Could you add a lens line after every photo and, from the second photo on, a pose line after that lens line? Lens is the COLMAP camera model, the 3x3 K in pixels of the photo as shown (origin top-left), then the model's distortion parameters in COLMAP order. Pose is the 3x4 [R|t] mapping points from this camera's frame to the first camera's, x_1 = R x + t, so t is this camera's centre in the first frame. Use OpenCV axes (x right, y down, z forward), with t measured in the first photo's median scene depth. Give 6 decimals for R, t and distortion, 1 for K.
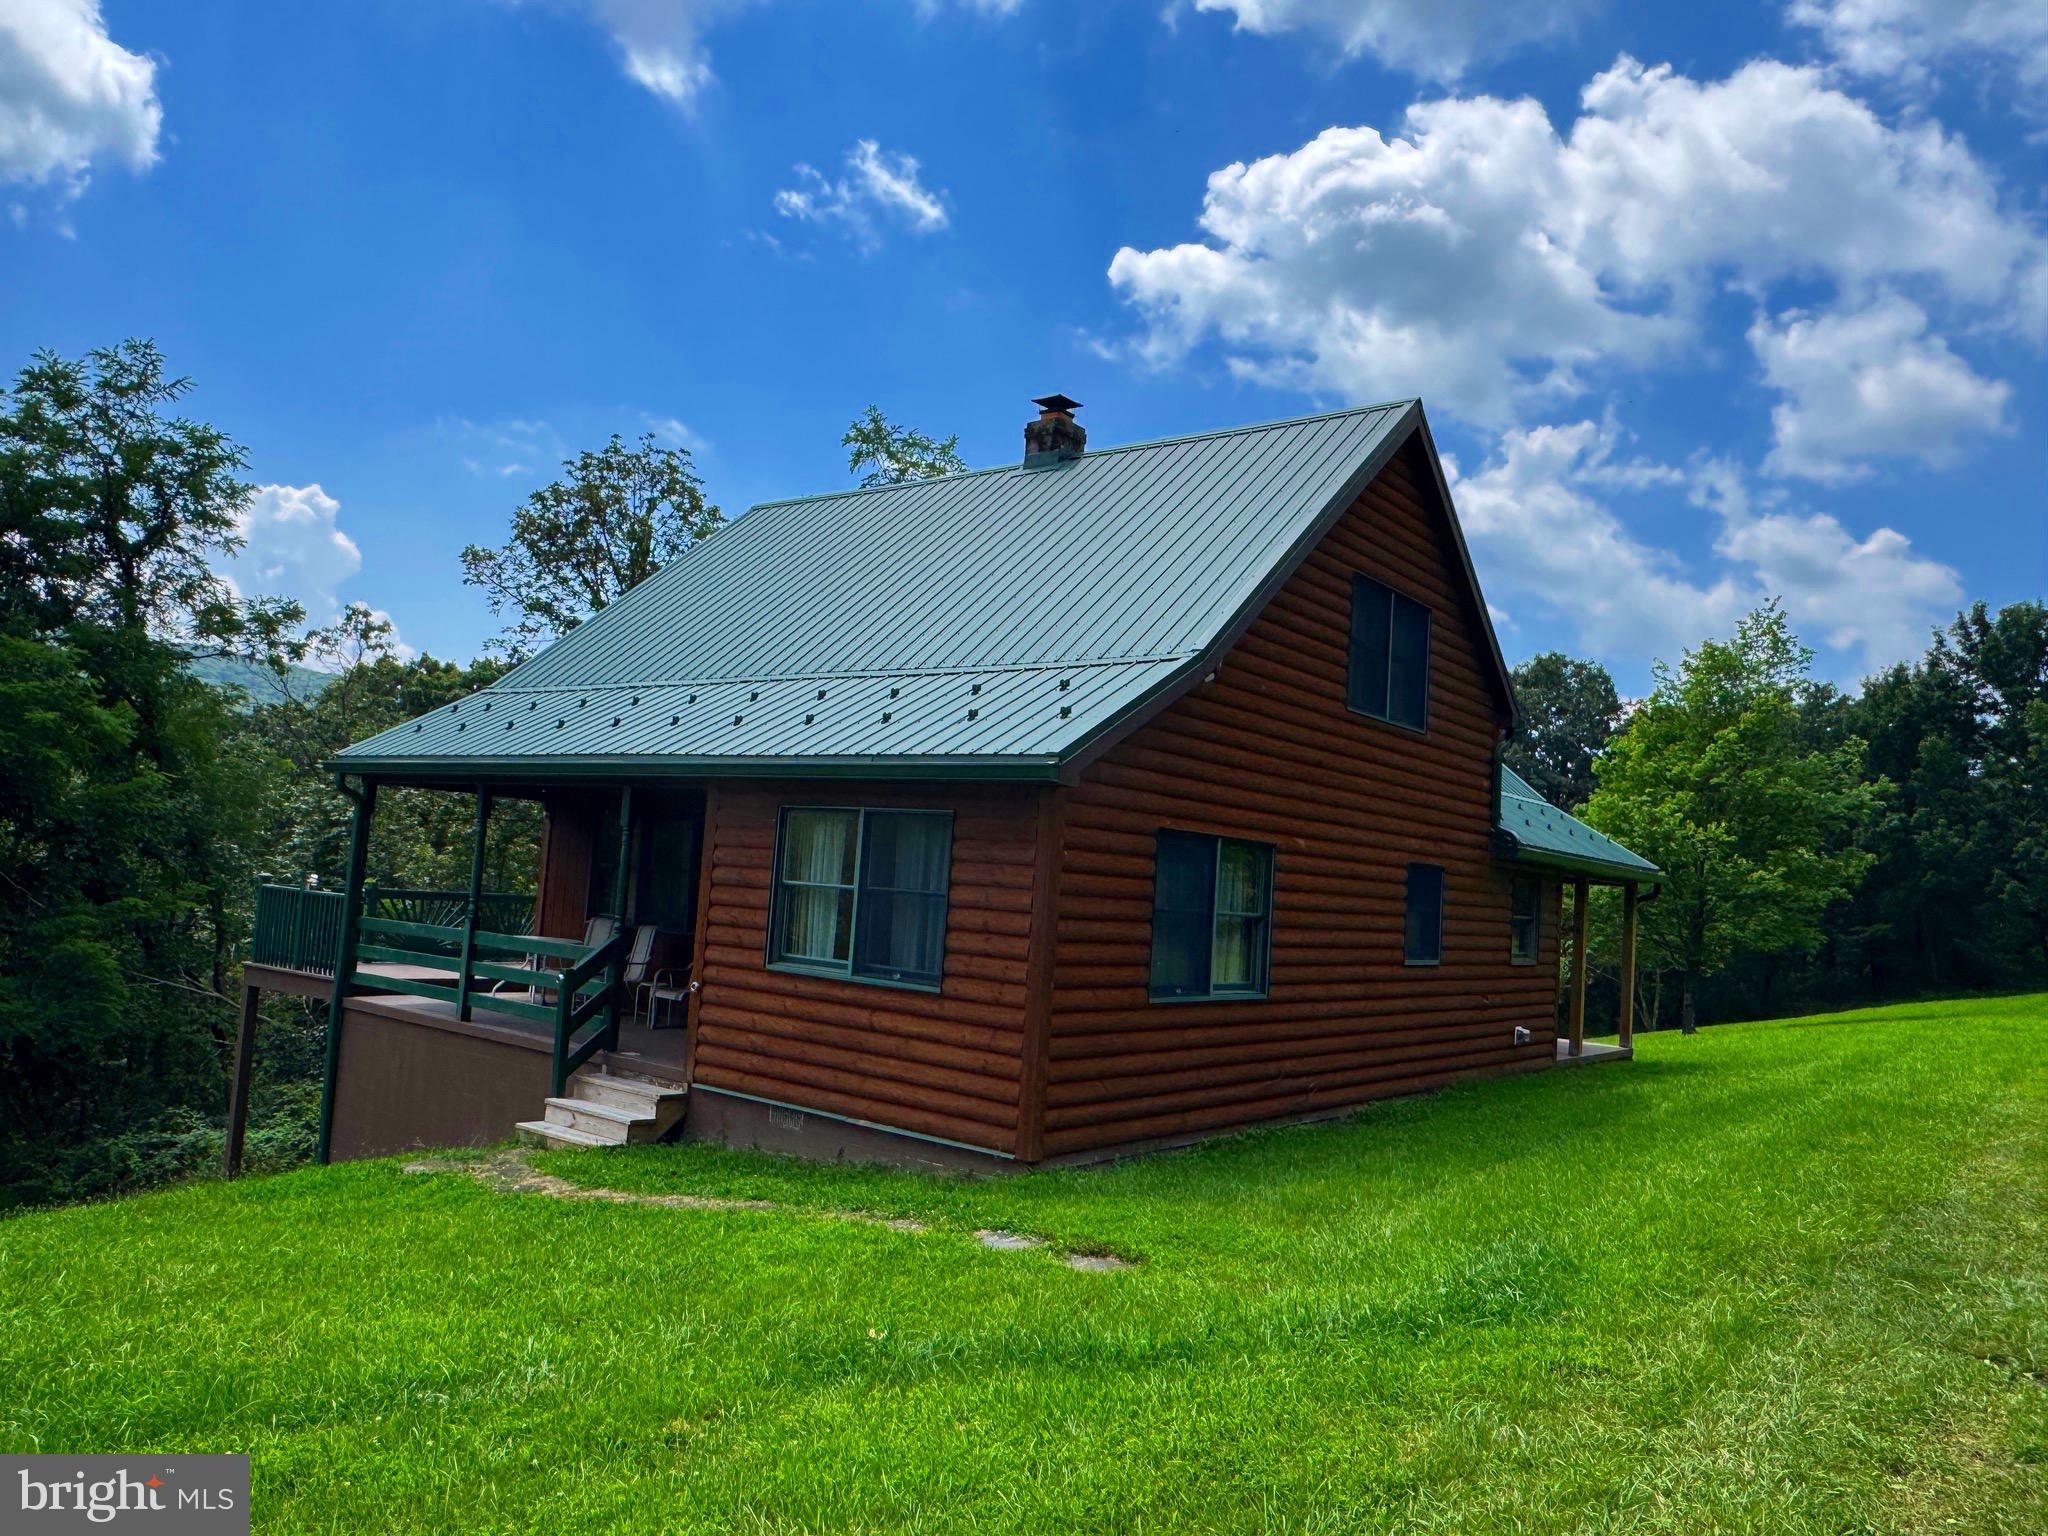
lens RADIAL K [[1426.5, 0, 1007.6], [0, 1426.5, 767.5], [0, 0, 1]] dist [0.000265, 0.006967]
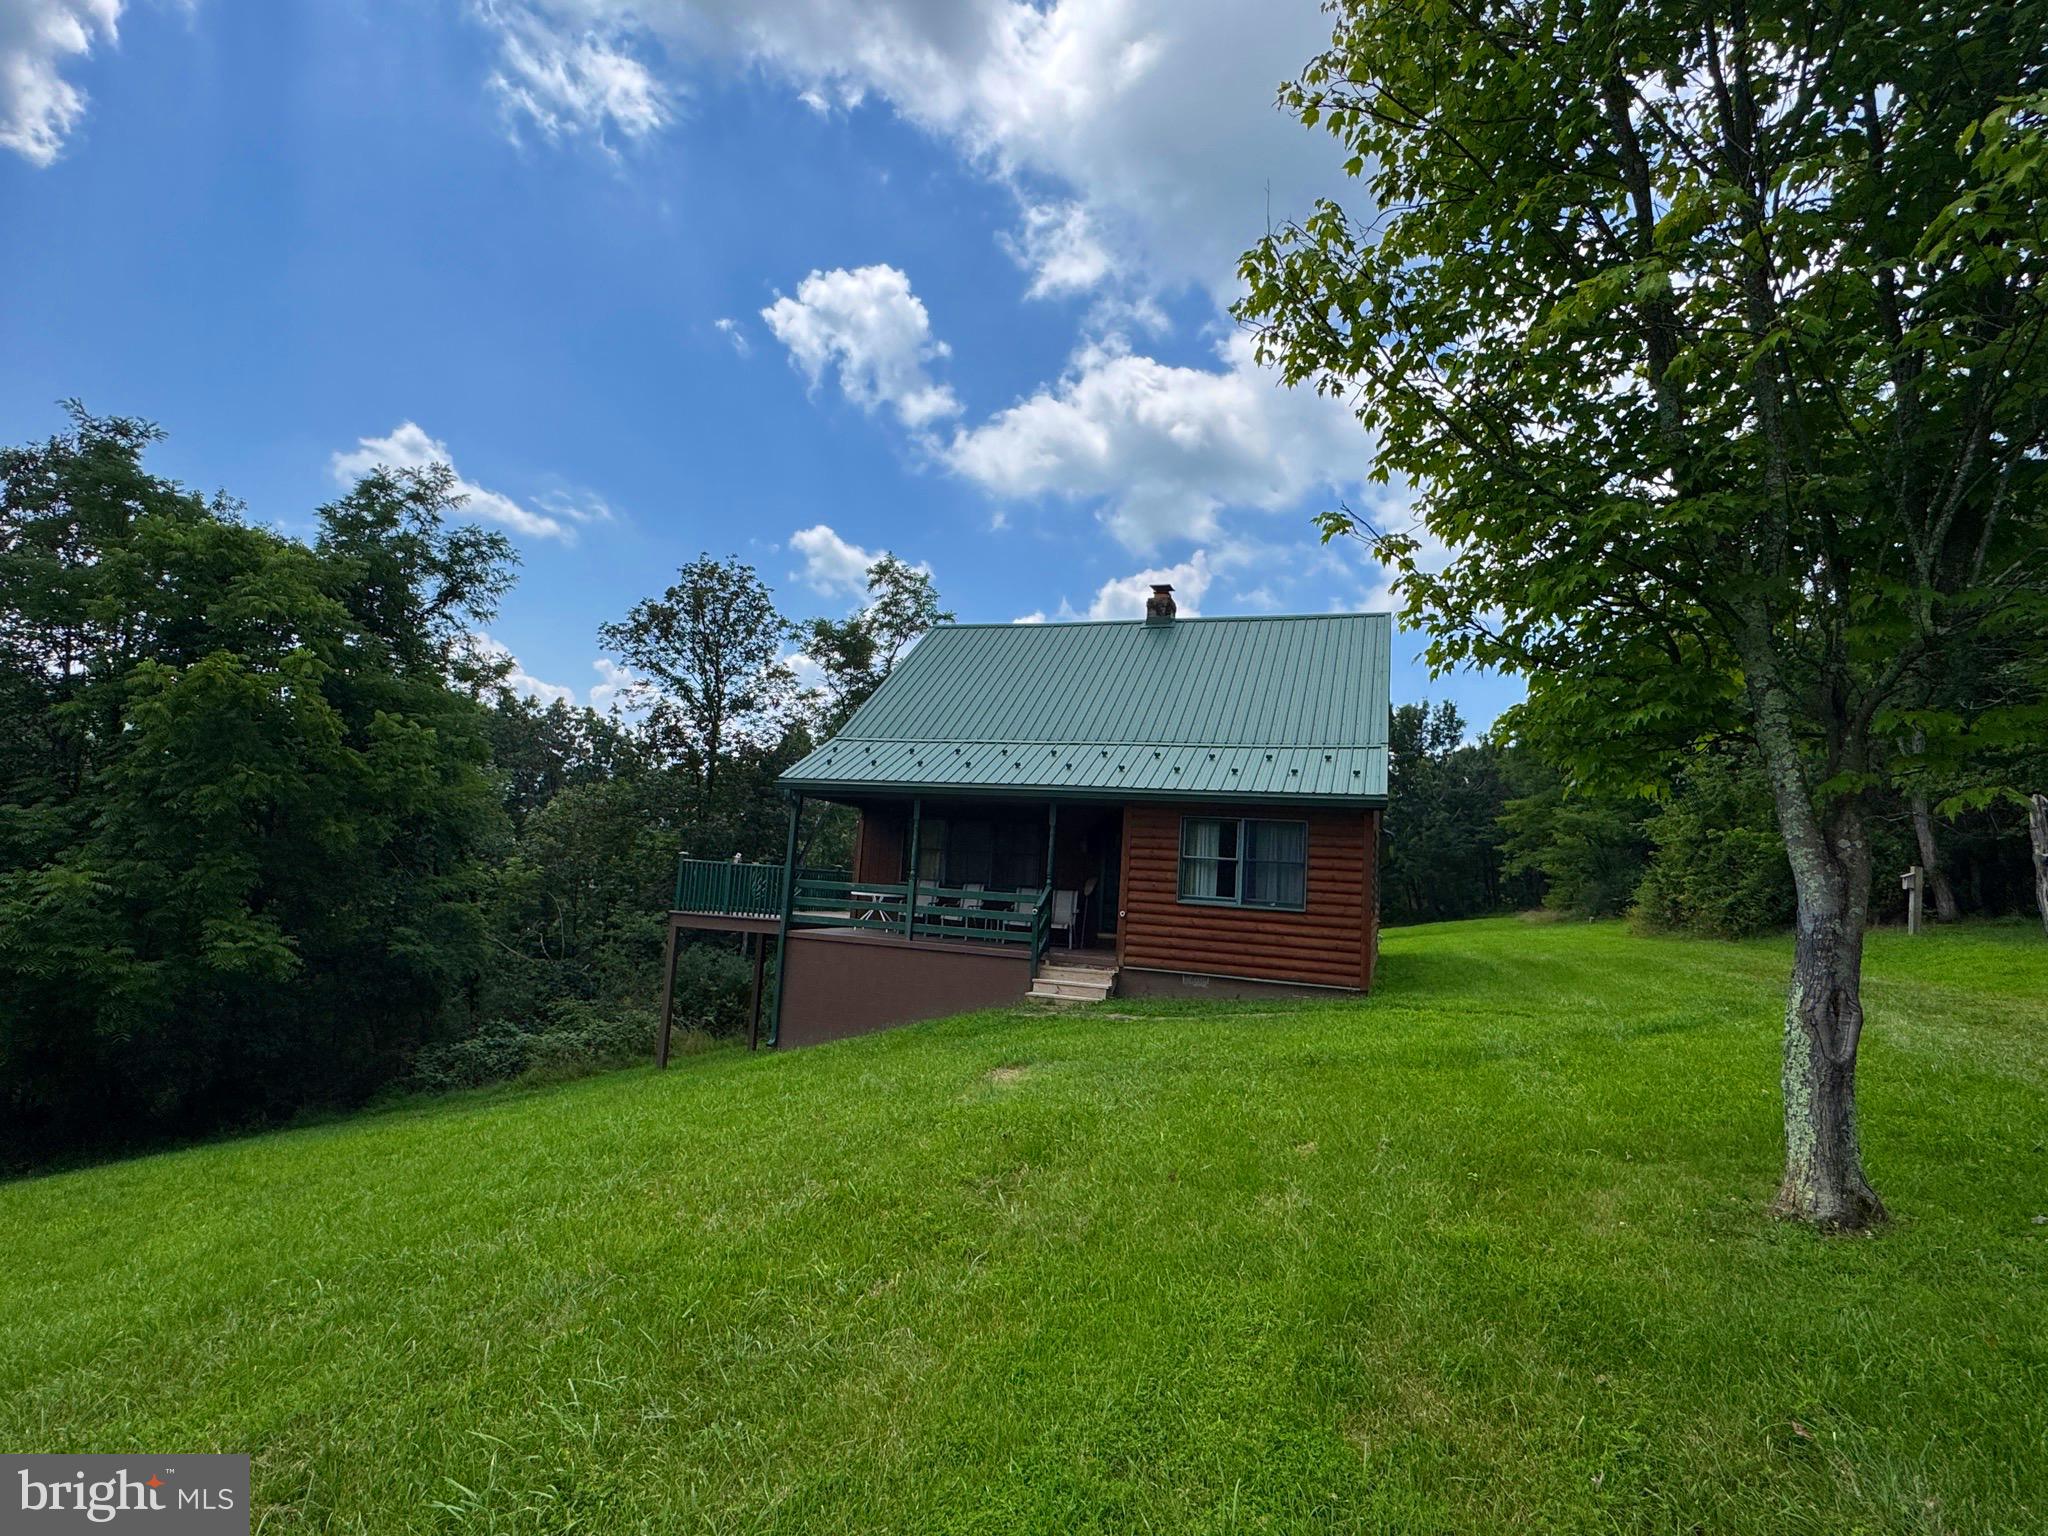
lens RADIAL K [[1011.2, 0, 1009.7], [0, 1011.2, 750.8], [0, 0, 1]] dist [0.001269, -0.000137]
pose [[0.949390, 0.033736, 0.312283, -0.643441], [-0.023967, 0.999097, -0.035071, -0.005492], [-0.313185, 0.025811, 0.949341, -0.160874]]
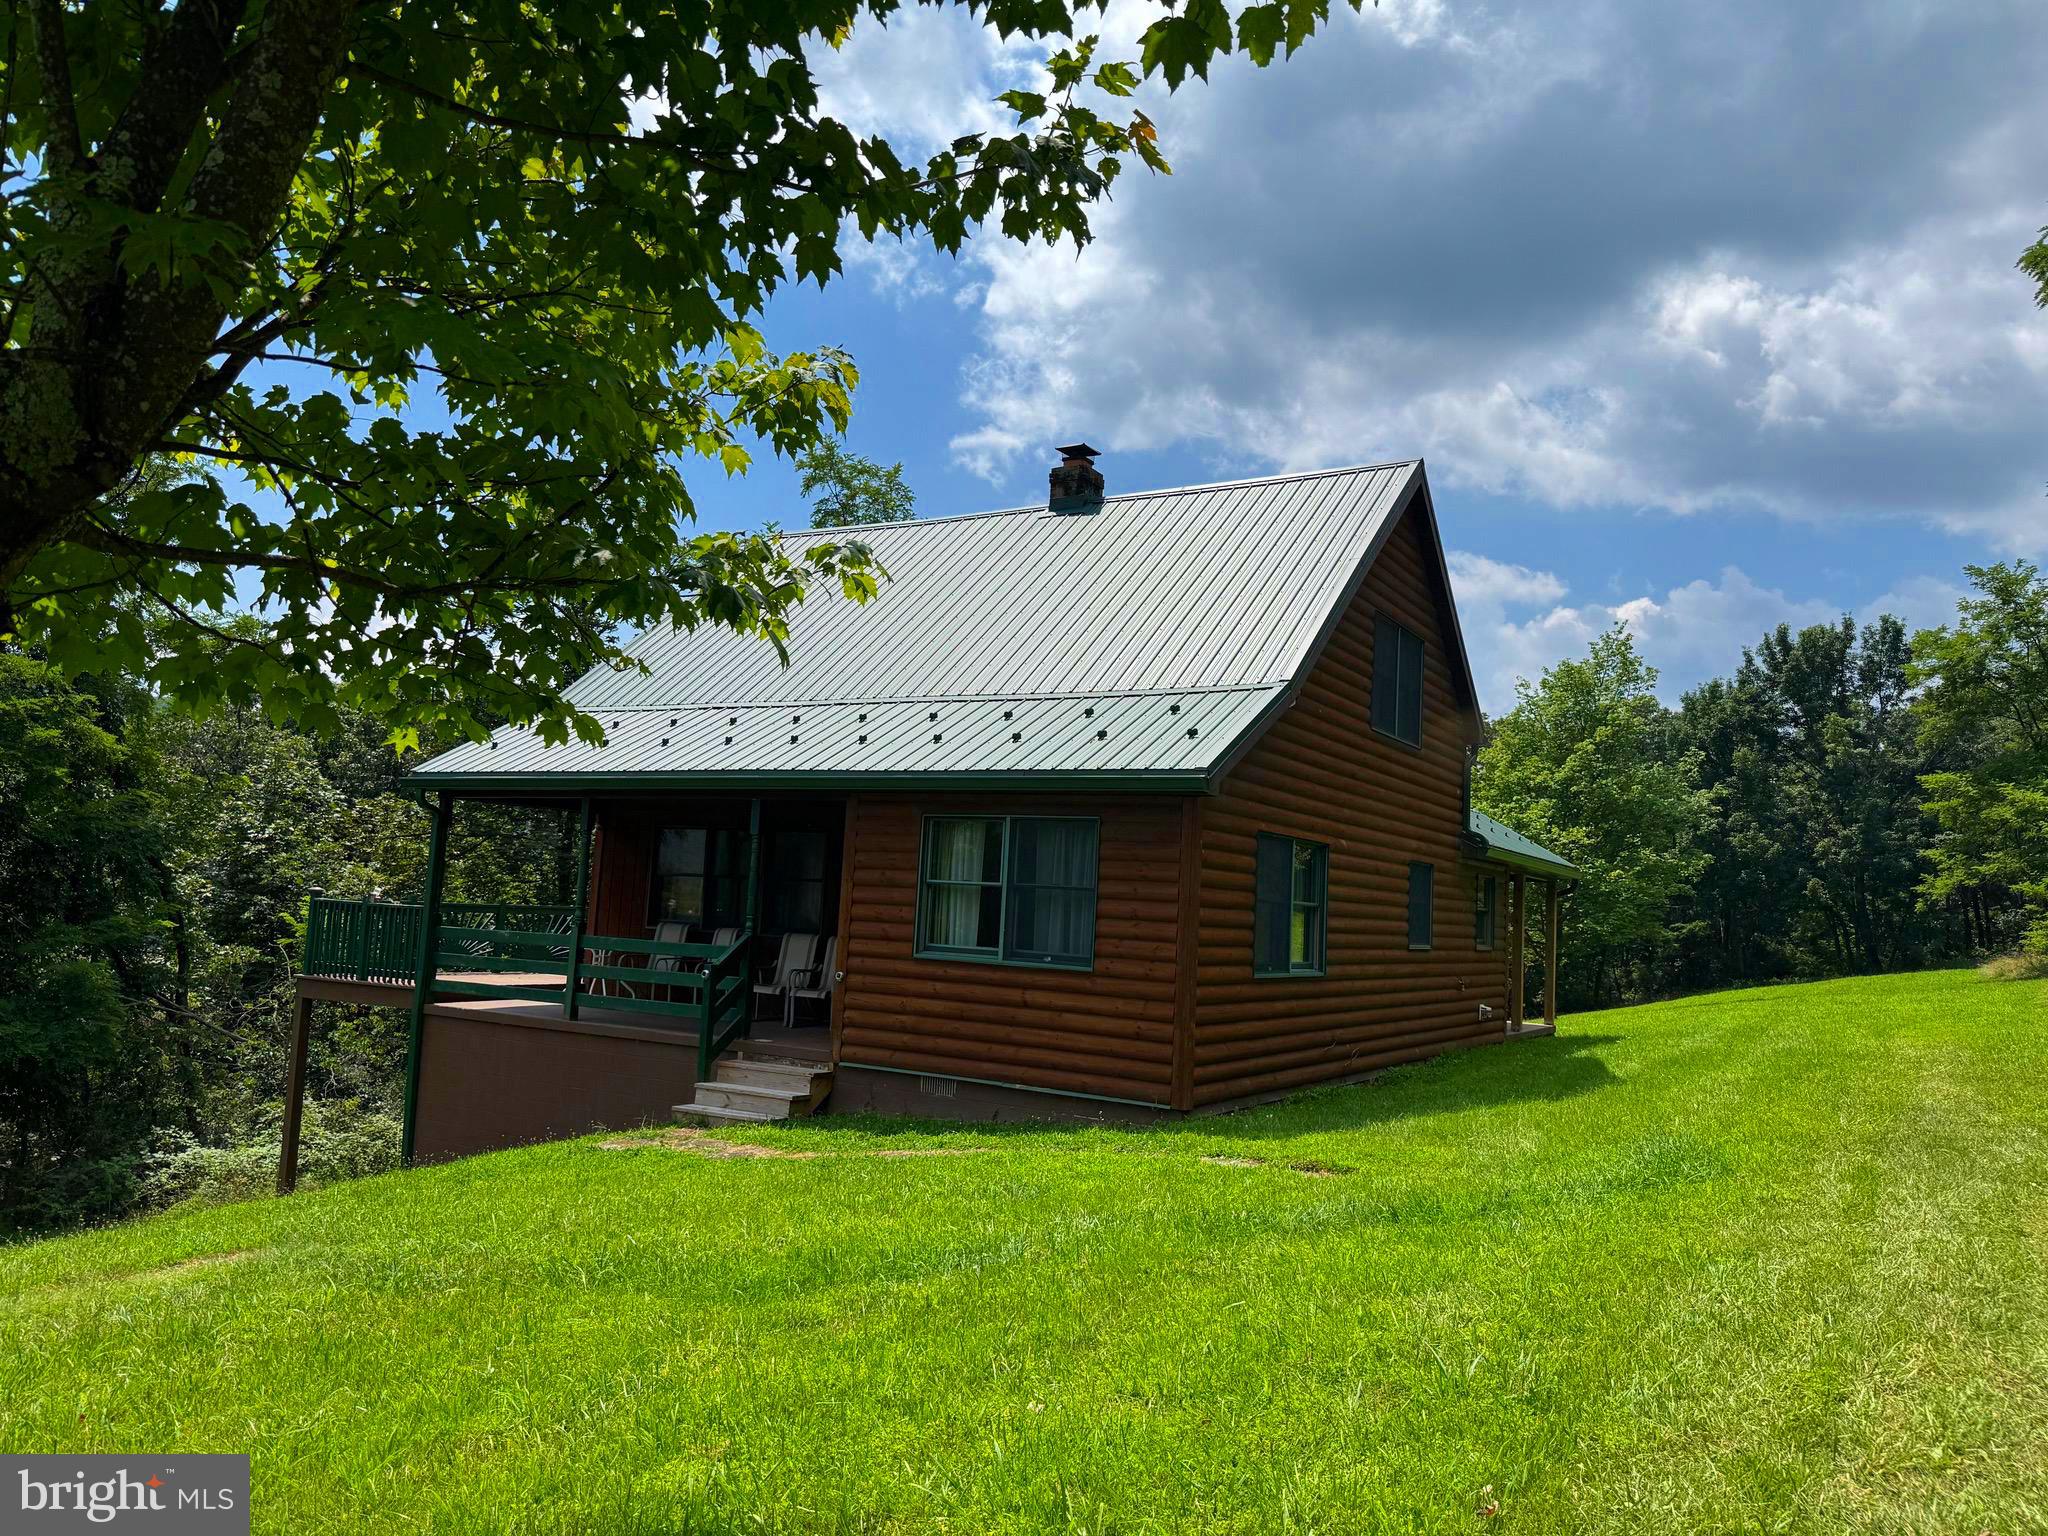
lens RADIAL K [[1425.6, 0, 1024.0], [0, 1425.6, 768.0], [0, 0, 1]] dist [0.127360, -0.206437]
pose [[0.991256, -0.004364, 0.131884, -0.186619], [0.005434, 0.999955, -0.007755, -0.000862], [-0.131844, 0.008404, 0.991235, -0.118929]]
